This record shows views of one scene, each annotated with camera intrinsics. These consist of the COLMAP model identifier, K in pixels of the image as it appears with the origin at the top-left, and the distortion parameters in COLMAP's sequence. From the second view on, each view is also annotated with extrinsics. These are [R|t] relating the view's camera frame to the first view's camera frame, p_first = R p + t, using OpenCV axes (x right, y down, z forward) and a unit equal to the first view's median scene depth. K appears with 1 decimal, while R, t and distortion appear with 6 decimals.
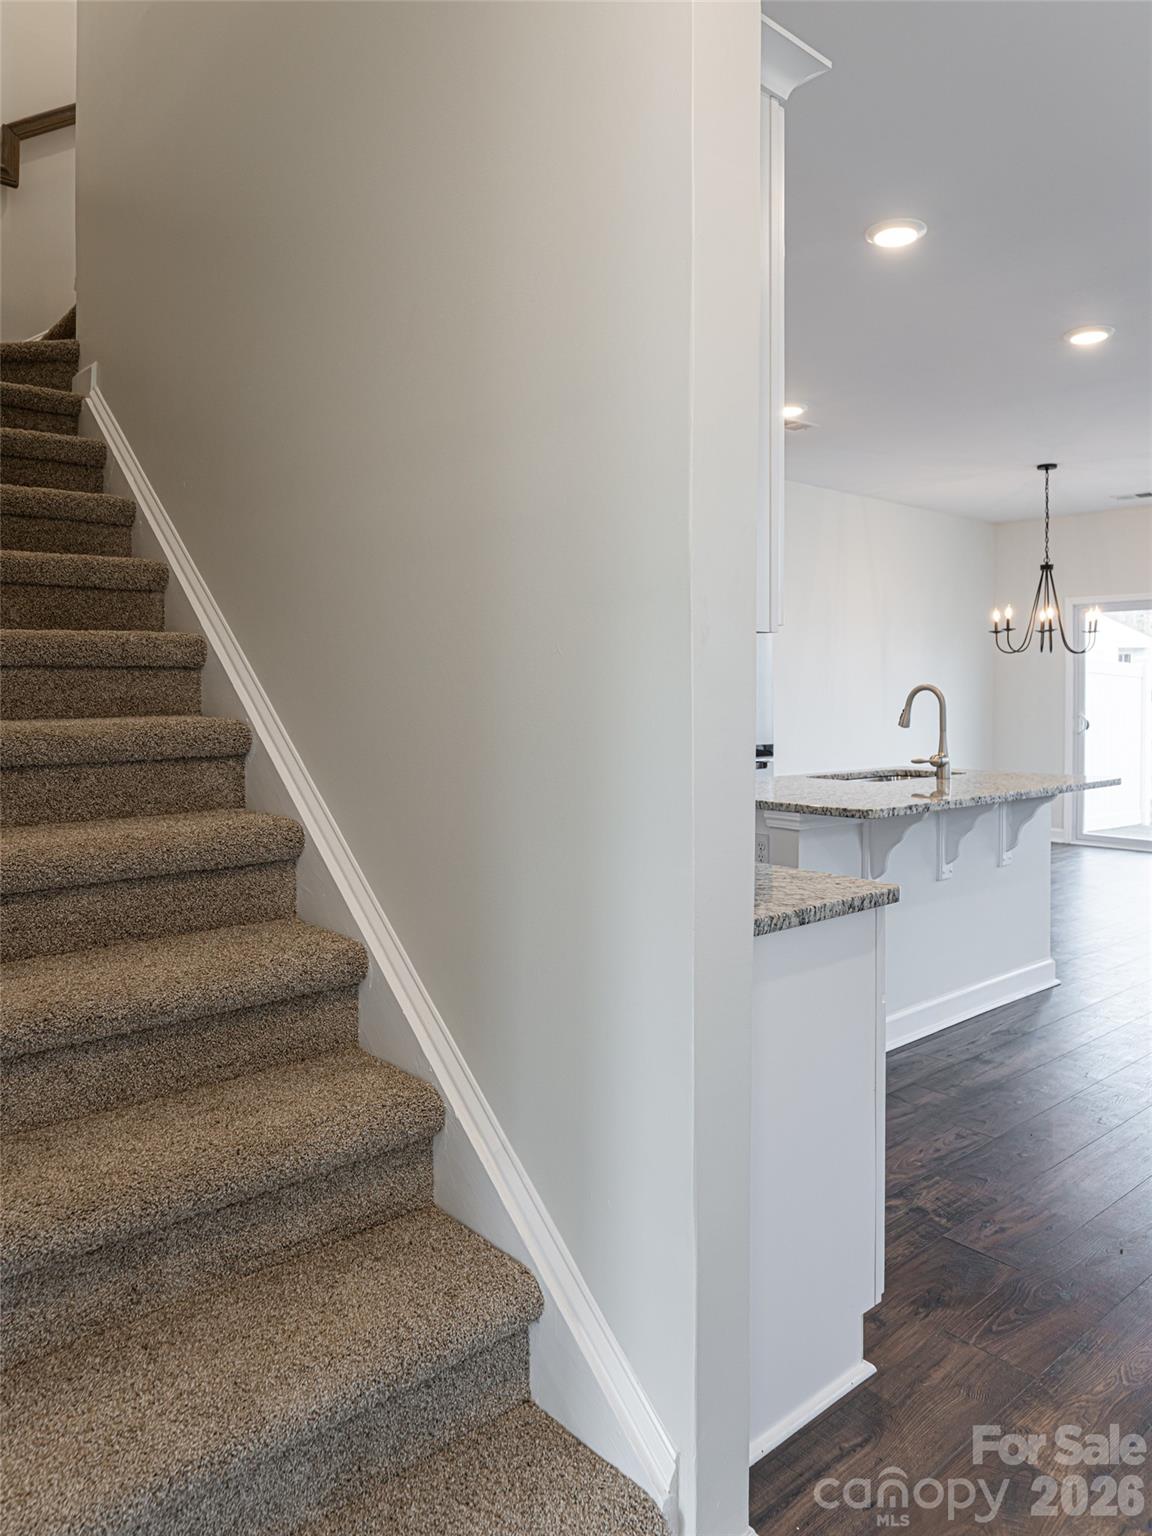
lens RADIAL K [[1069.2, 0, 575.9], [0, 1069.2, 695.9], [0, 0, 1]] dist [0.008629, -0.000184]
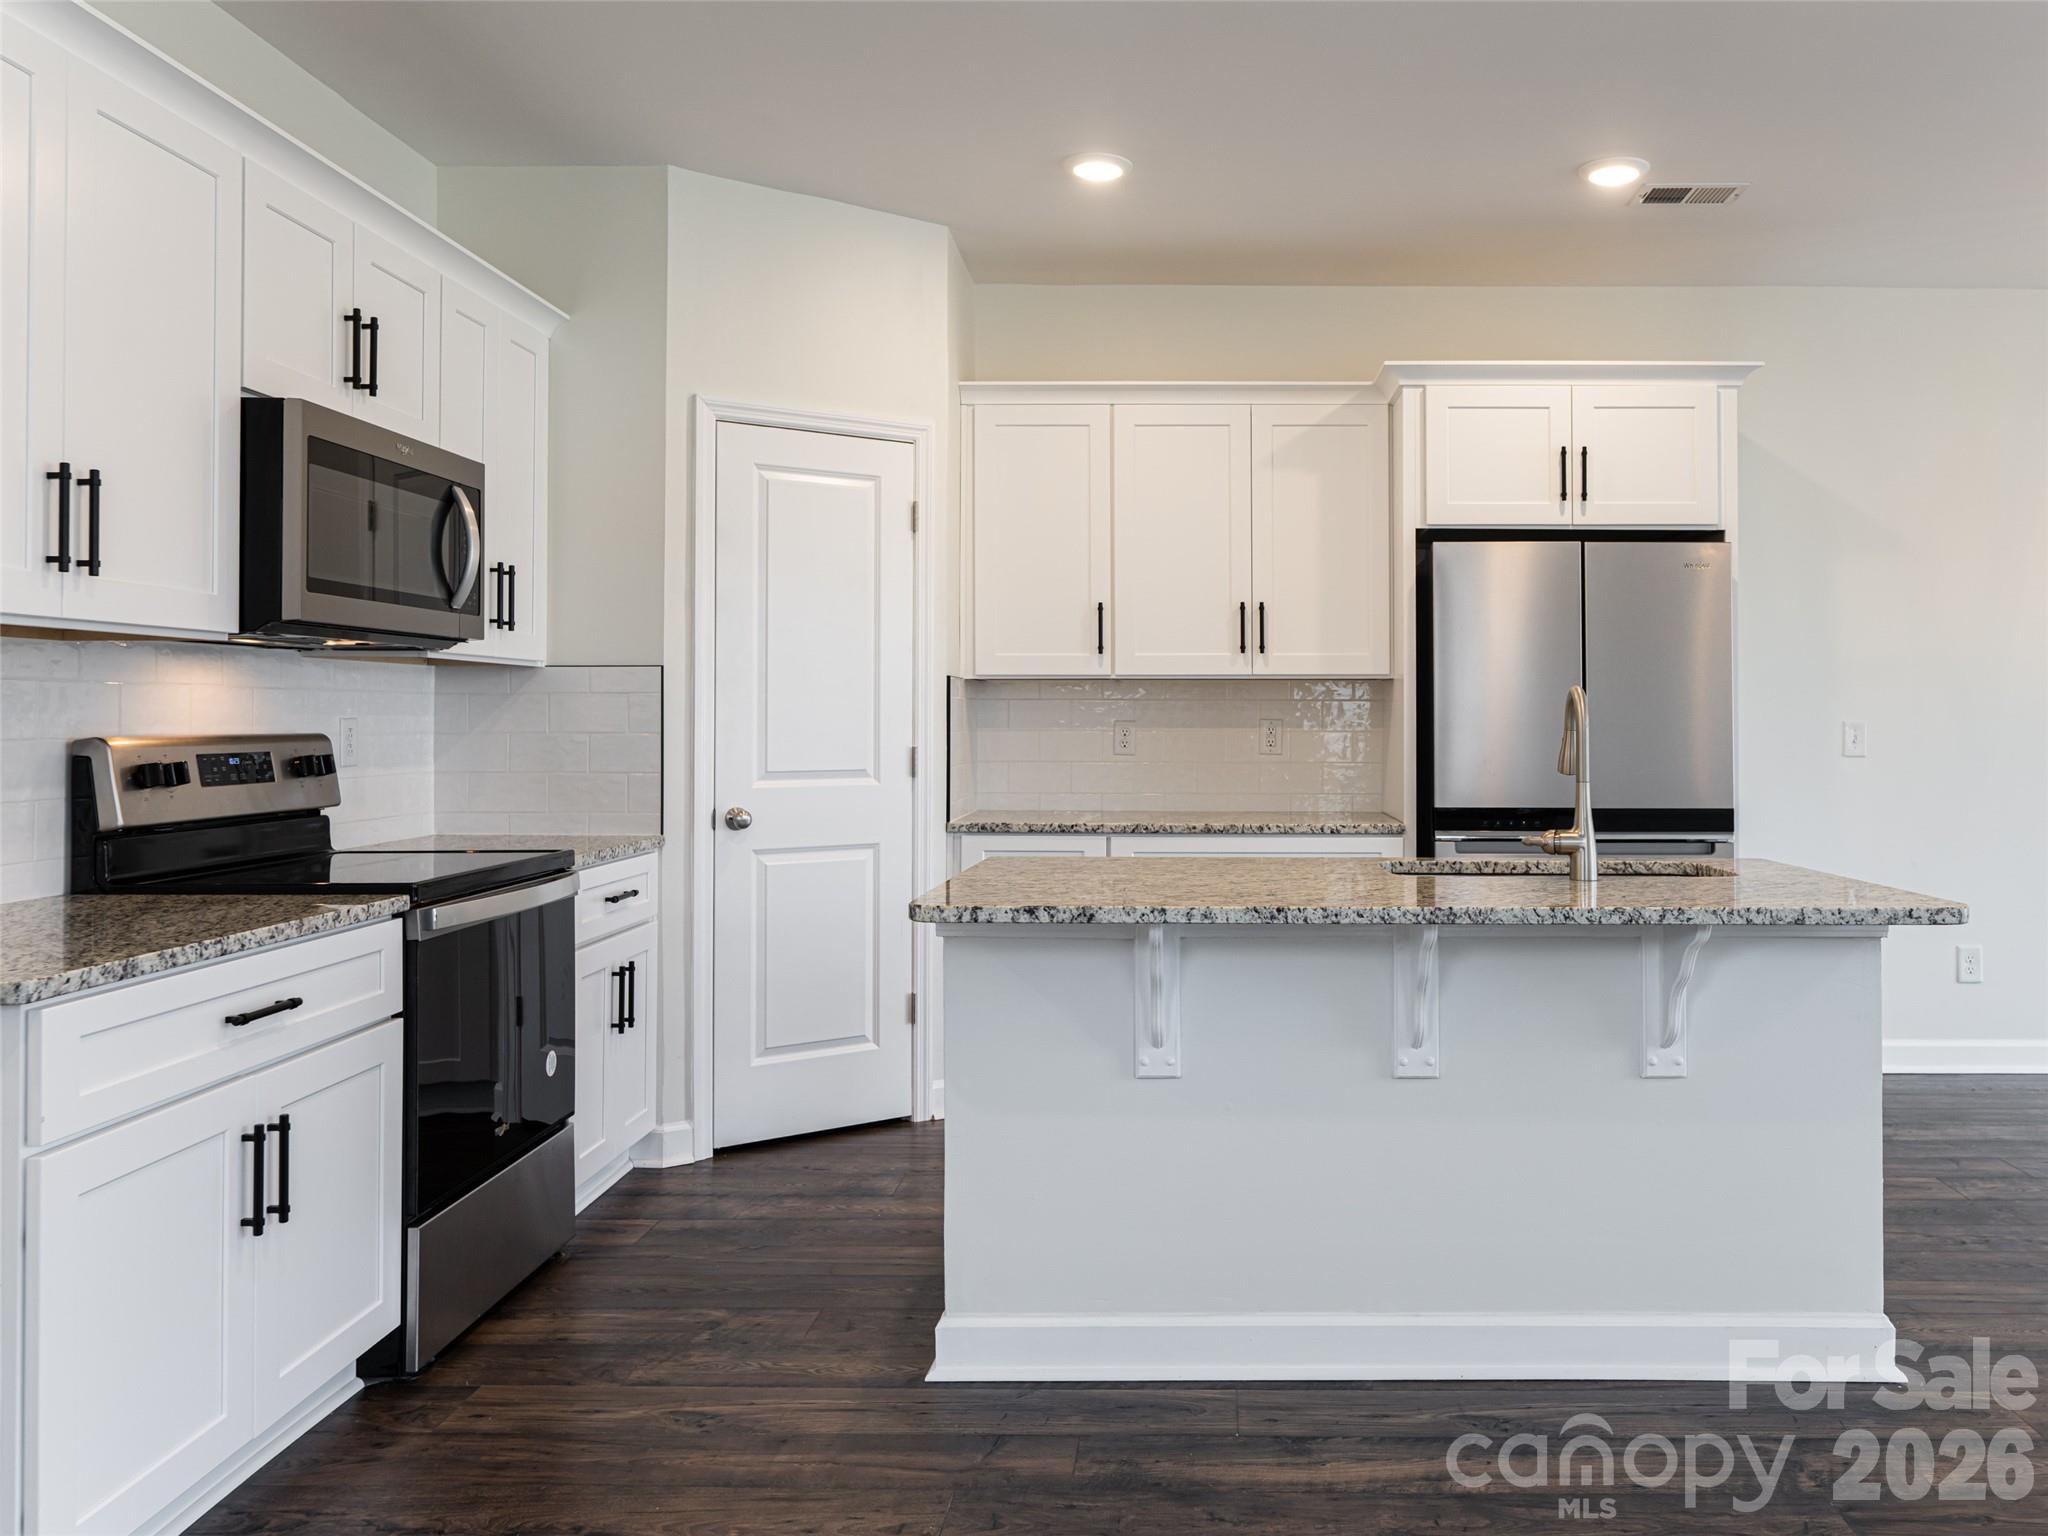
lens RADIAL K [[1577.6, 0, 1167.4], [0, 1577.6, 702.5], [0, 0, 1]] dist [-0.003955, 0.002350]
pose [[0.748794, -0.004690, -0.662786, 0.669024], [-0.005481, 0.999897, -0.013268, 0.007717], [0.662780, 0.013568, 0.748691, 0.340973]]
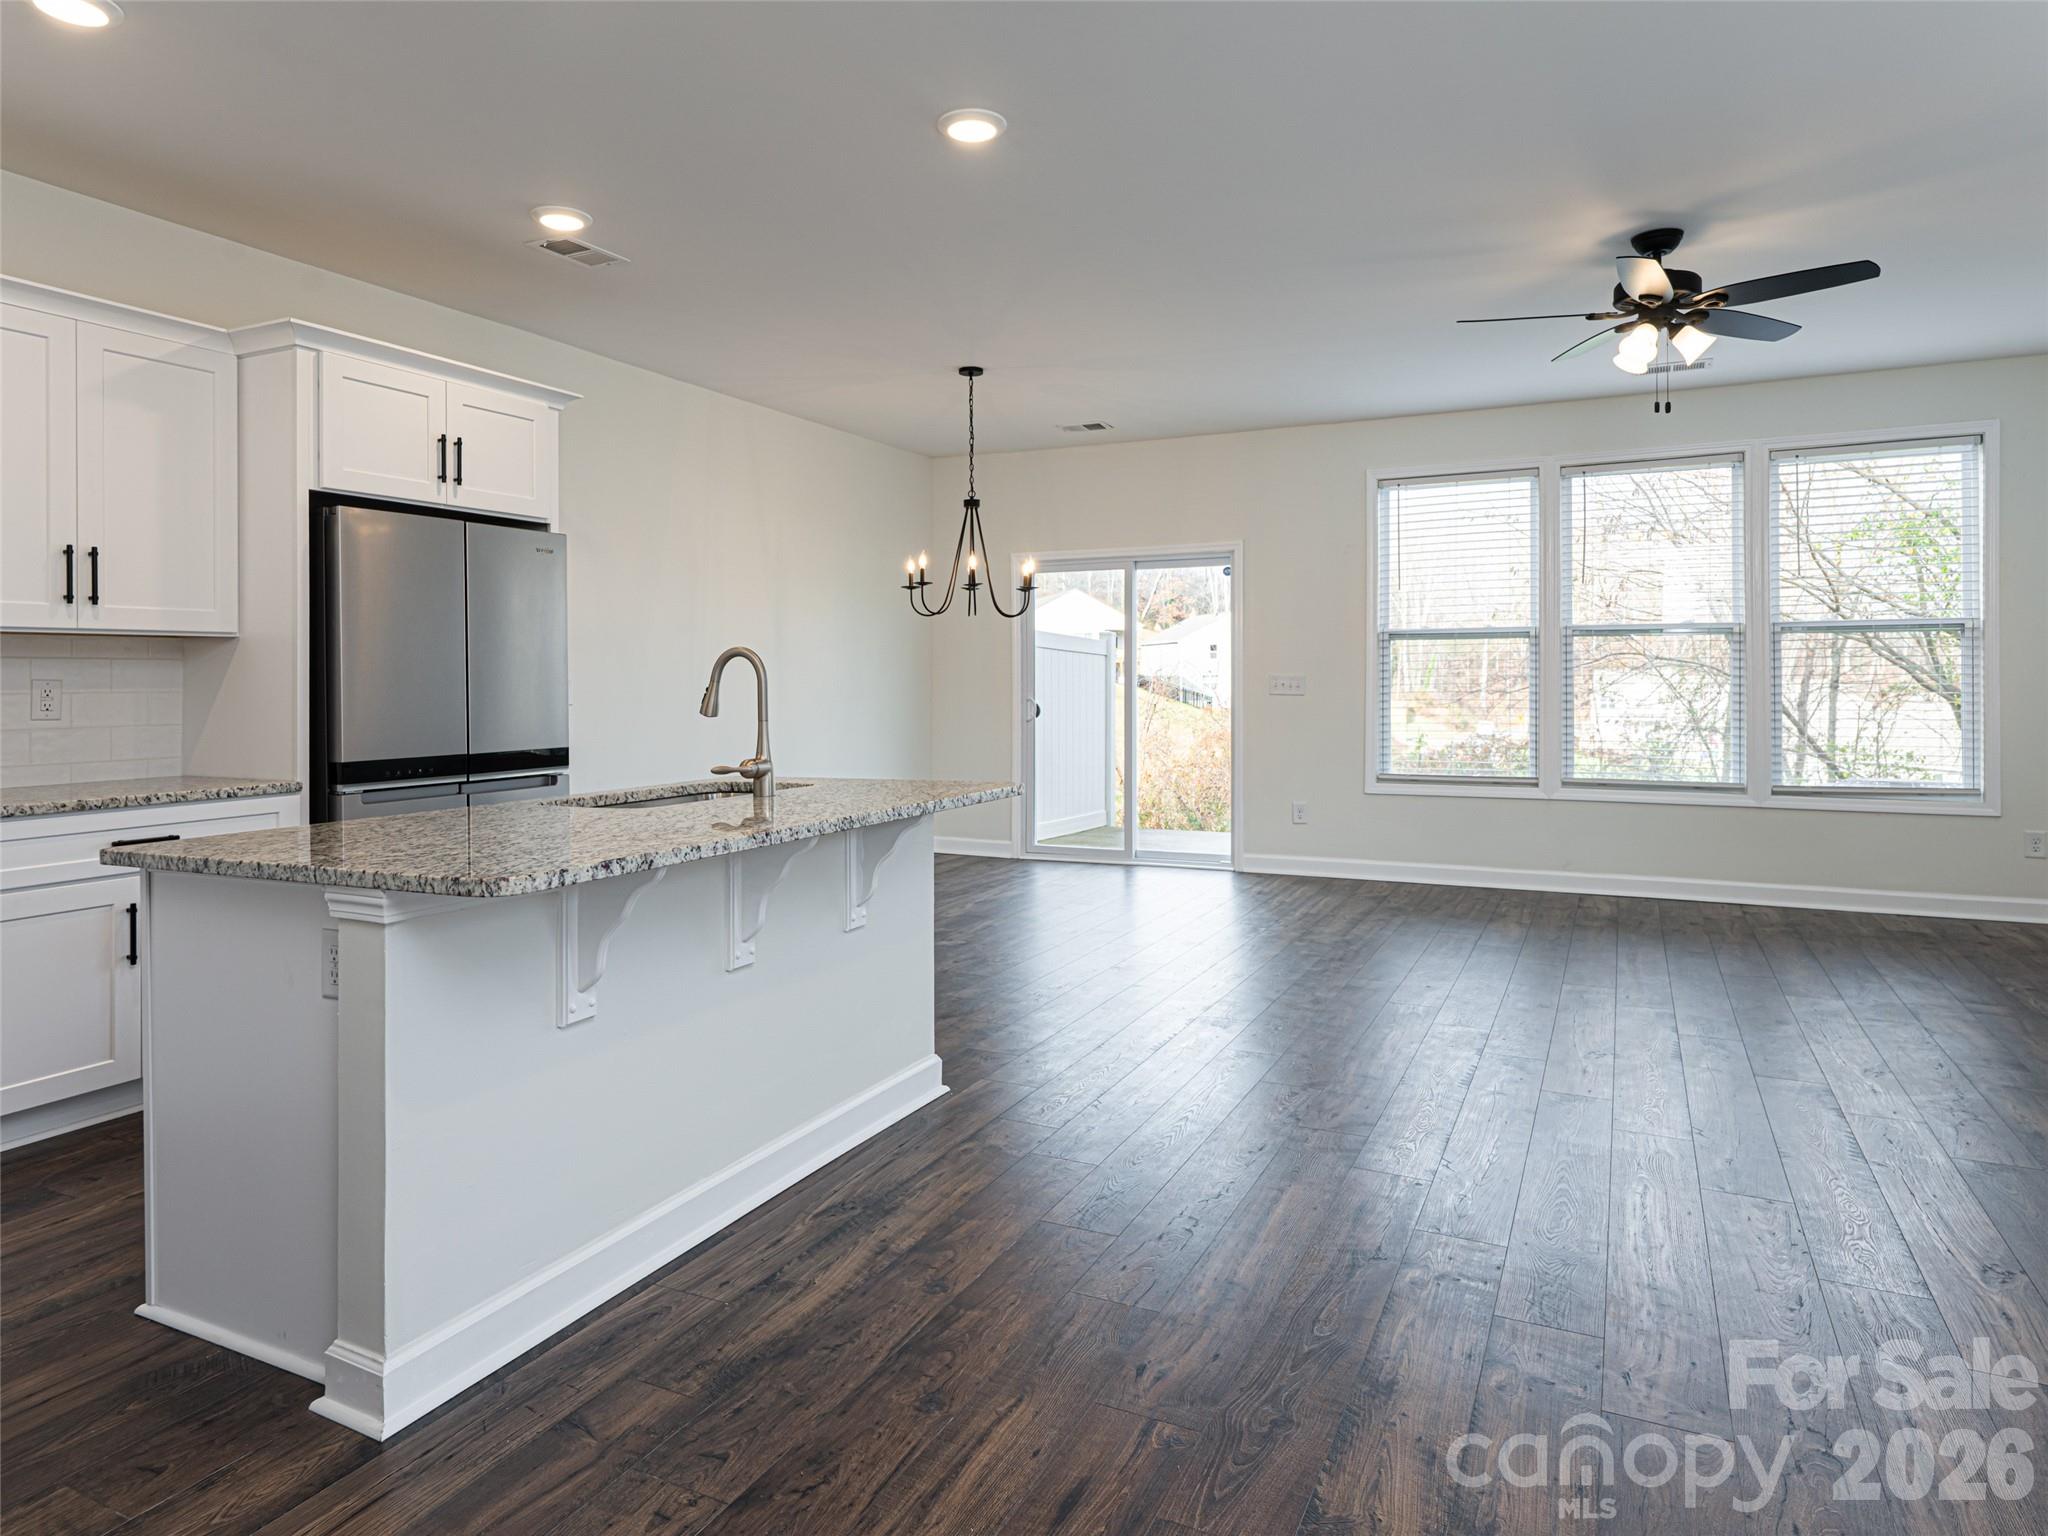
lens RADIAL K [[1249.5, 0, 1036.1], [0, 1249.5, 683.2], [0, 0, 1]] dist [0.006002, 0.000485]
pose [[0.917263, -0.008017, 0.398202, 0.197431], [0.008770, 0.999962, -0.000071, 0.012272], [-0.398186, 0.003558, 0.917298, 0.262655]]
